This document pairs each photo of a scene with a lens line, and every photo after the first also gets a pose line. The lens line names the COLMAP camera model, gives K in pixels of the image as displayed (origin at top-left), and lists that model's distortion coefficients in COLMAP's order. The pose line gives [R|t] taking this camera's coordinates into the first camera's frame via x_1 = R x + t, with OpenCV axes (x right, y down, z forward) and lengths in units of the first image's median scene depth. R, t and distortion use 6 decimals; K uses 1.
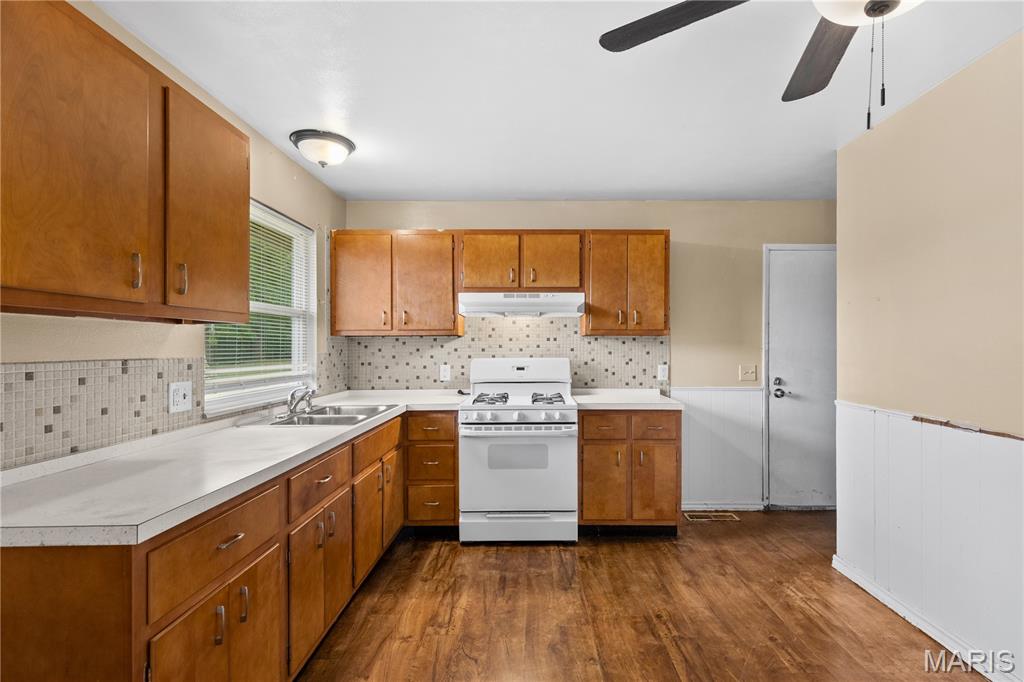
lens RADIAL K [[491.7, 0, 513.0], [0, 491.7, 342.1], [0, 0, 1]] dist [0.014584, 0.000258]
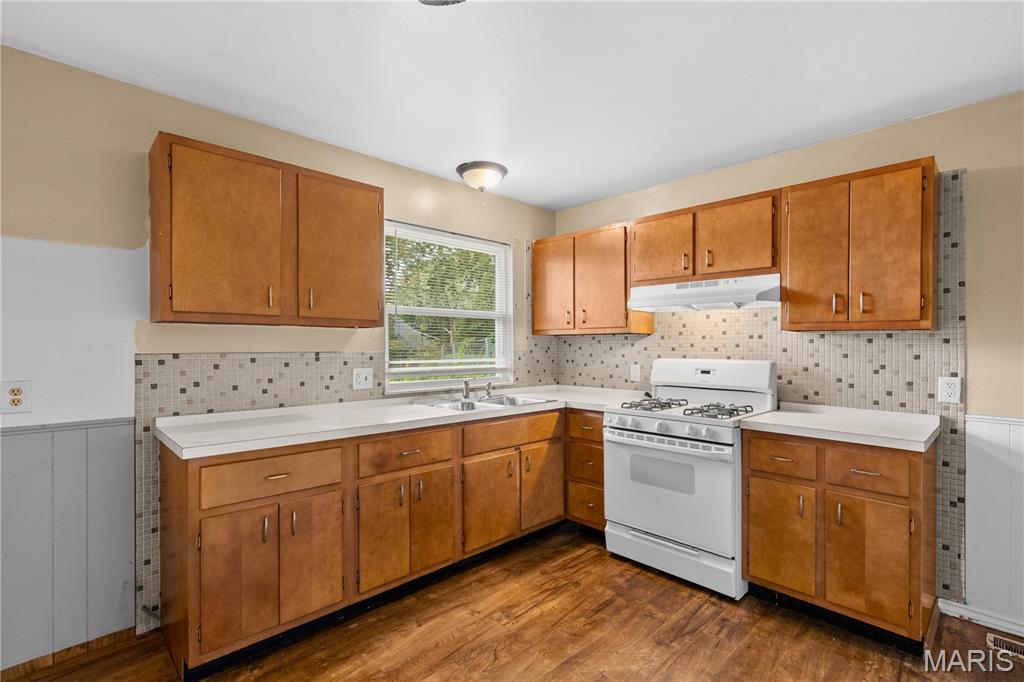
lens RADIAL K [[472.0, 0, 516.0], [0, 472.0, 342.6], [0, 0, 1]] dist [0.008766, -0.000049]
pose [[0.696586, 0.001542, -0.717472, 0.414860], [0.001484, 0.999992, 0.003589, 0.000627], [0.717472, -0.003565, 0.696578, 0.236672]]
